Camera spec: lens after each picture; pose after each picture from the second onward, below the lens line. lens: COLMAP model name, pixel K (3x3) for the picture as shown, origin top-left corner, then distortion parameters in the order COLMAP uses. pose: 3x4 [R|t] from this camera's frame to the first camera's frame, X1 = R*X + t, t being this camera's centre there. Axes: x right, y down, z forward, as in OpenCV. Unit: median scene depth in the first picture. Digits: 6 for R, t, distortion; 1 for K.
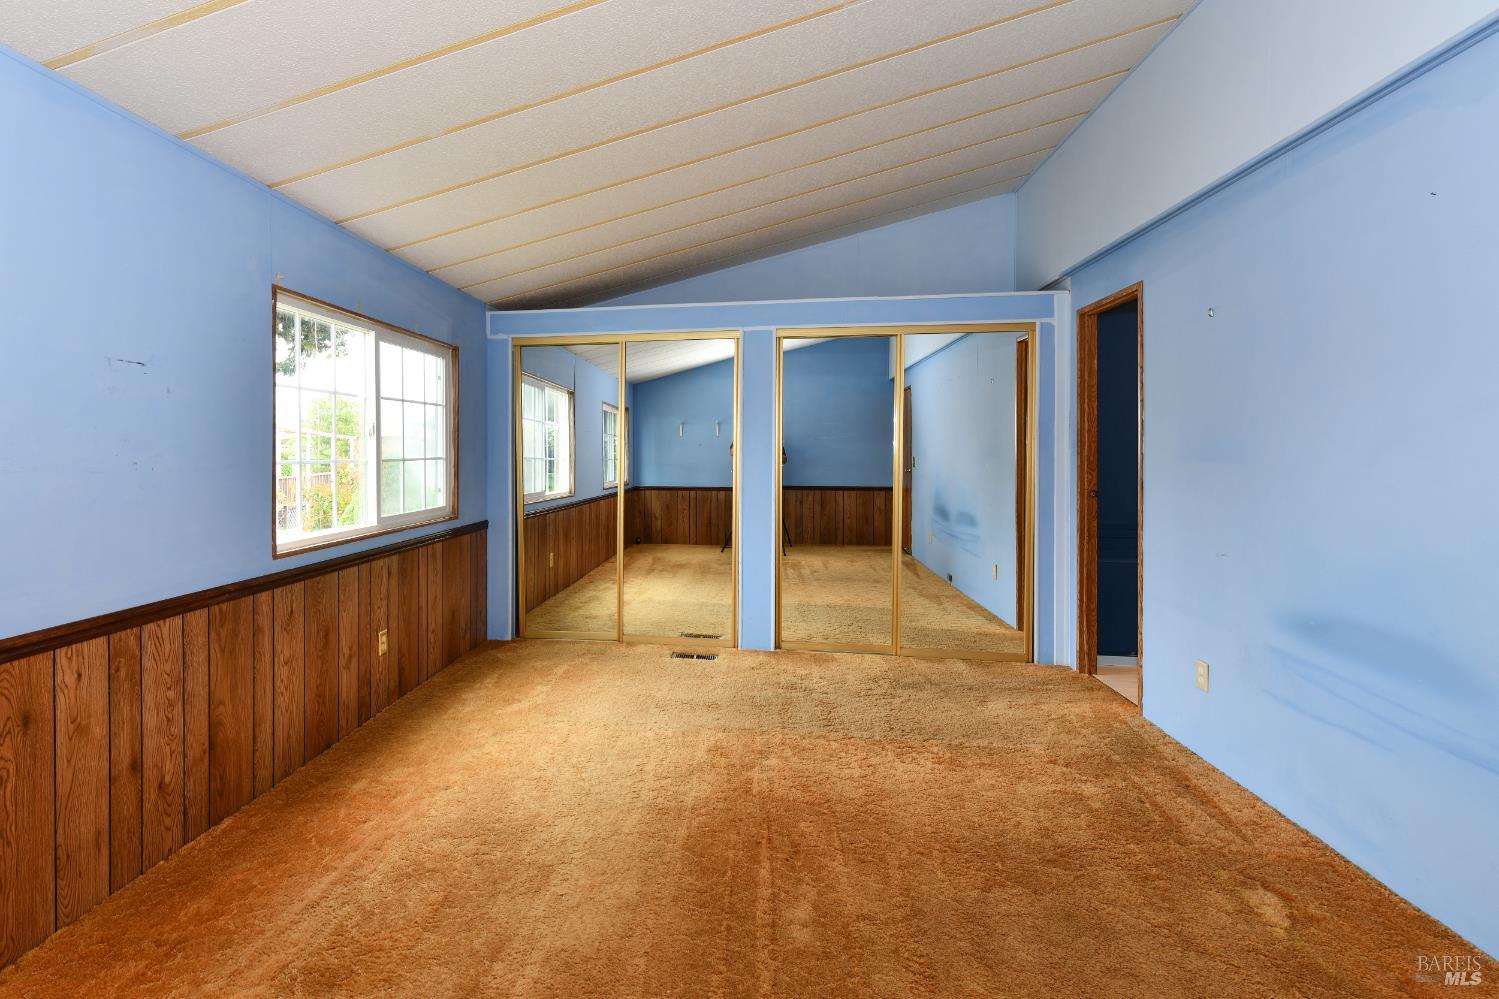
lens RADIAL K [[728.8, 0, 747.5], [0, 728.8, 464.9], [0, 0, 1]] dist [0.002214, -0.000871]
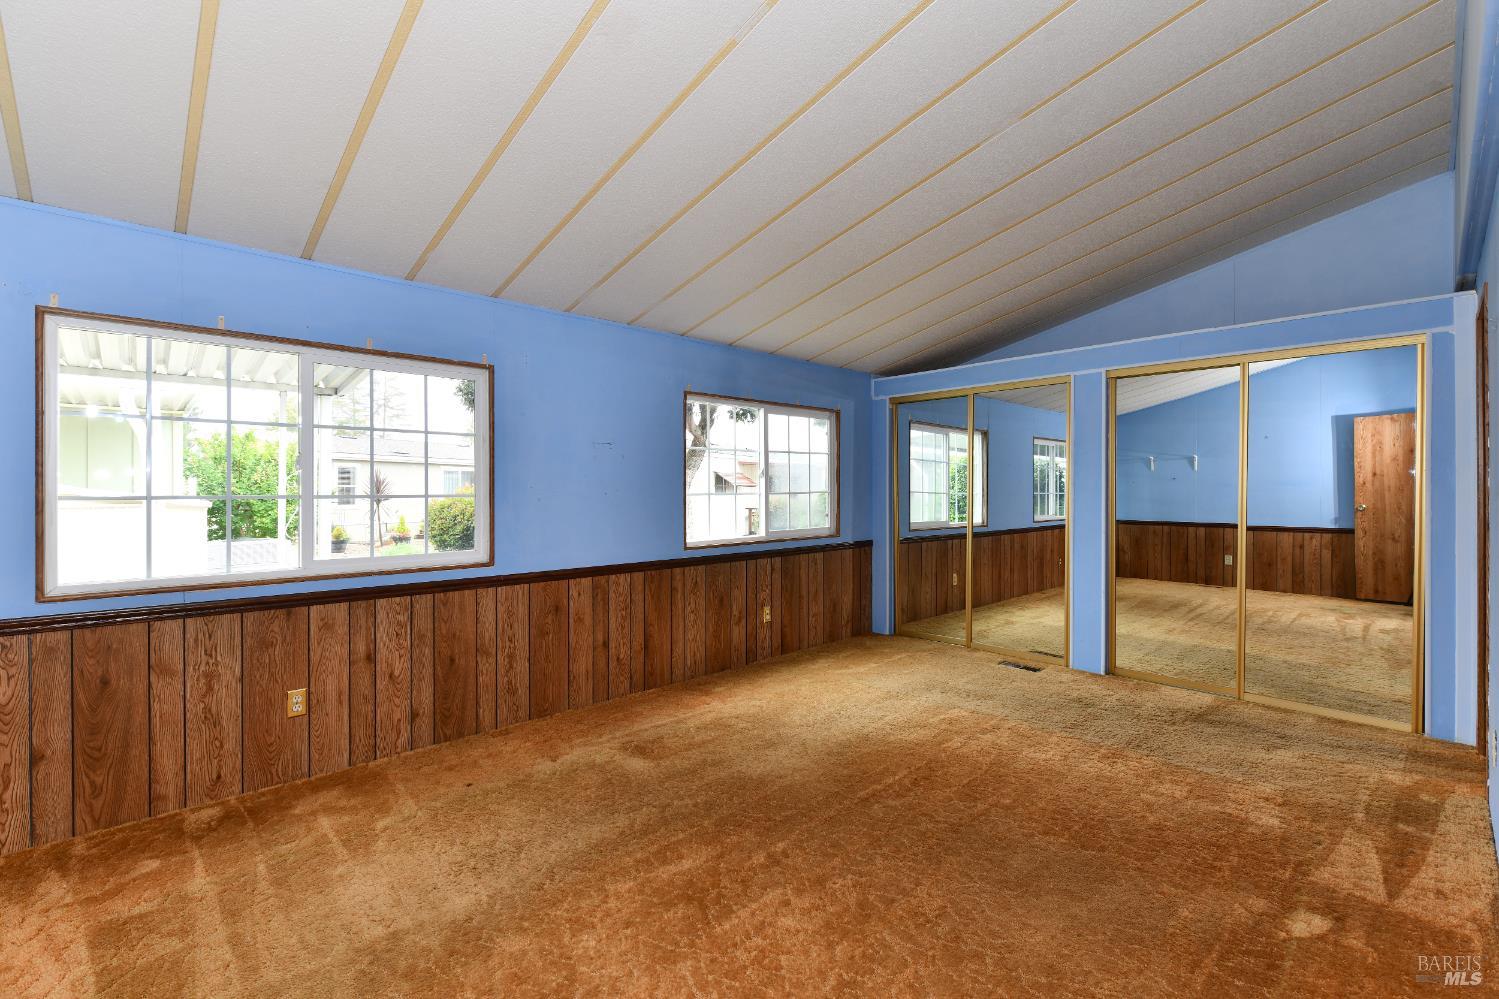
lens RADIAL K [[654.2, 0, 749.5], [0, 654.2, 499.5], [0, 0, 1]] dist [-0.000561, -0.000517]
pose [[0.797764, 0.009449, -0.602895, 0.309457], [-0.008823, 0.999953, 0.003997, 0.002187], [0.602905, 0.002131, 0.797810, -0.108011]]
